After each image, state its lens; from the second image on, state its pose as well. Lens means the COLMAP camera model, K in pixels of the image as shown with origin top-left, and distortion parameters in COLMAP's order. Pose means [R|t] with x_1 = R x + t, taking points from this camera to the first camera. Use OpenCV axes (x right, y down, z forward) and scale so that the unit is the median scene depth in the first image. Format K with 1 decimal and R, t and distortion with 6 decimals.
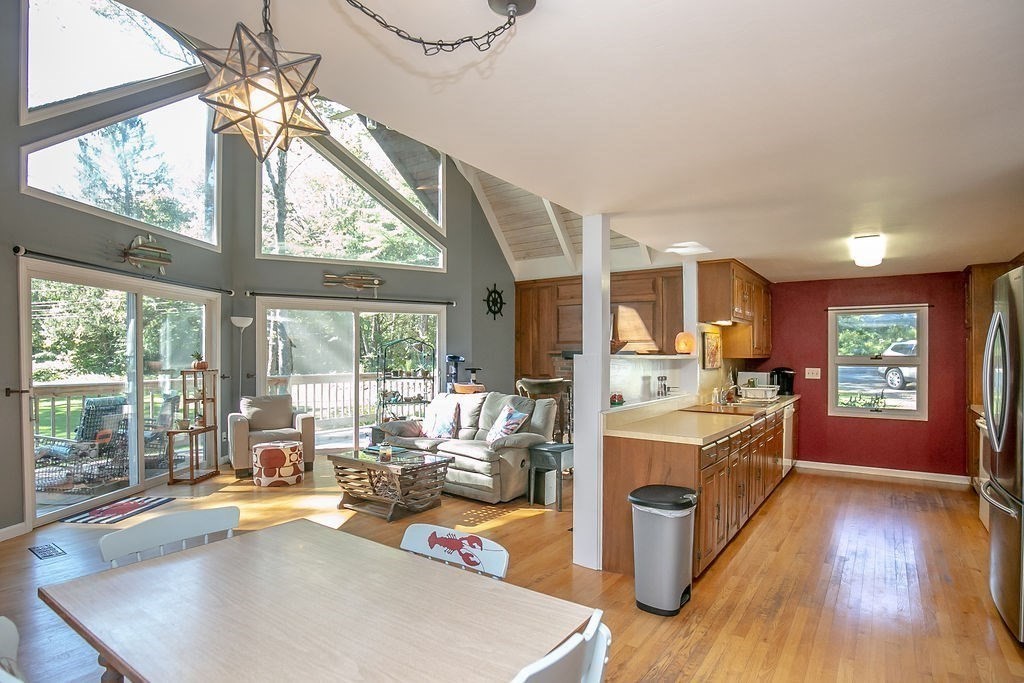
lens RADIAL K [[514.8, 0, 502.9], [0, 514.8, 354.6], [0, 0, 1]] dist [-0.025097, -0.001167]
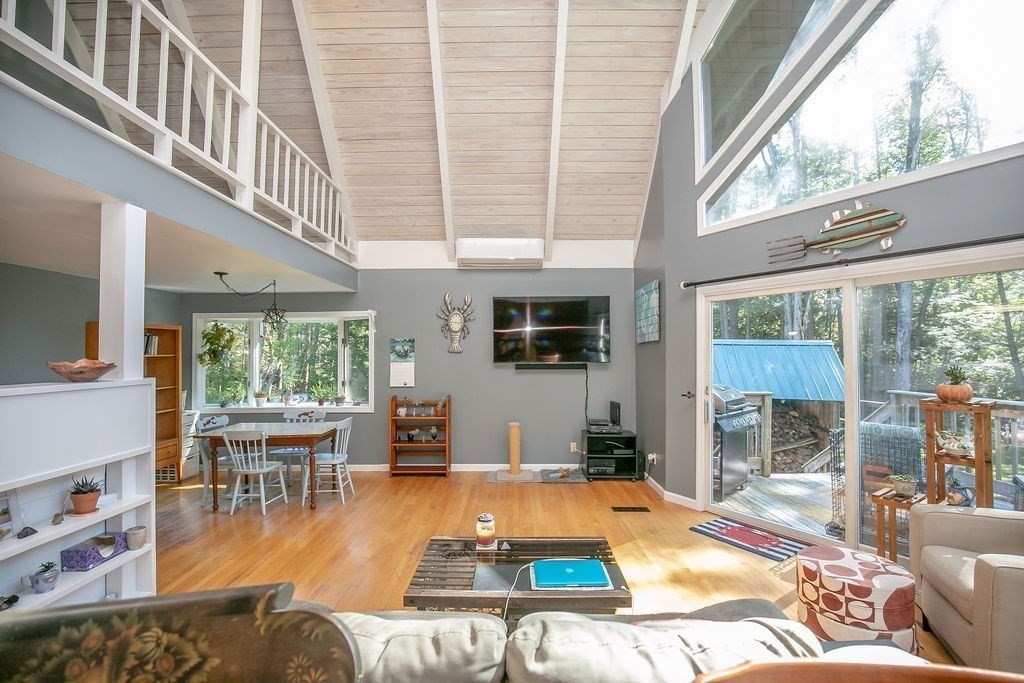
lens RADIAL K [[484.8, 0, 505.6], [0, 484.8, 343.0], [0, 0, 1]] dist [-0.027572, 0.003396]
pose [[-0.819418, -0.008702, -0.573131, 0.070298], [0.002420, 0.999823, -0.018640, -0.020326], [0.573192, -0.016661, -0.819252, 1.021690]]
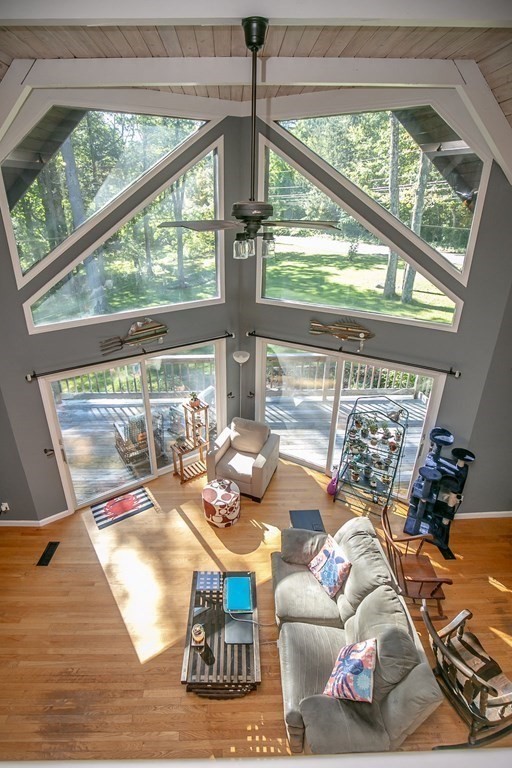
lens RADIAL K [[363.6, 0, 238.5], [0, 363.6, 357.3], [0, 0, 1]] dist [-0.027572, 0.003396]
pose [[0.604988, 0.296534, -0.738957, 0.124727], [-0.008294, 0.930361, 0.366552, -0.392199], [0.796192, -0.215631, 0.565316, 0.524000]]
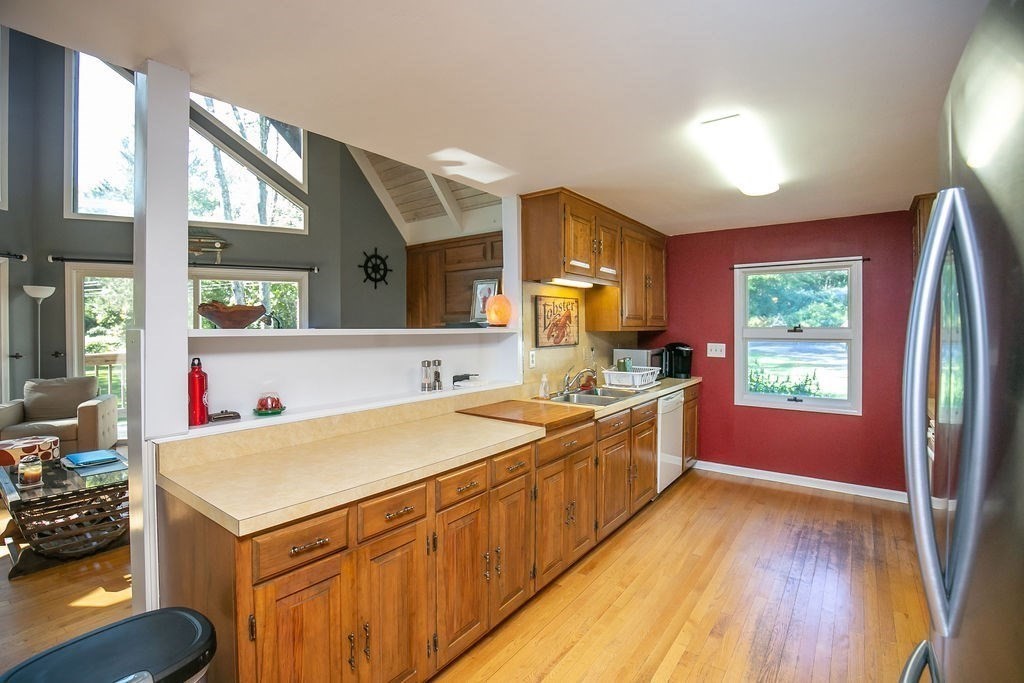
lens RADIAL K [[464.2, 0, 494.6], [0, 464.2, 326.2], [0, 0, 1]] dist [-0.032253, 0.001835]
pose [[0.999562, -0.005667, -0.029040, 0.280466], [0.005603, 0.999982, -0.002302, 0.000041], [0.029052, 0.002139, 0.999576, 0.277311]]
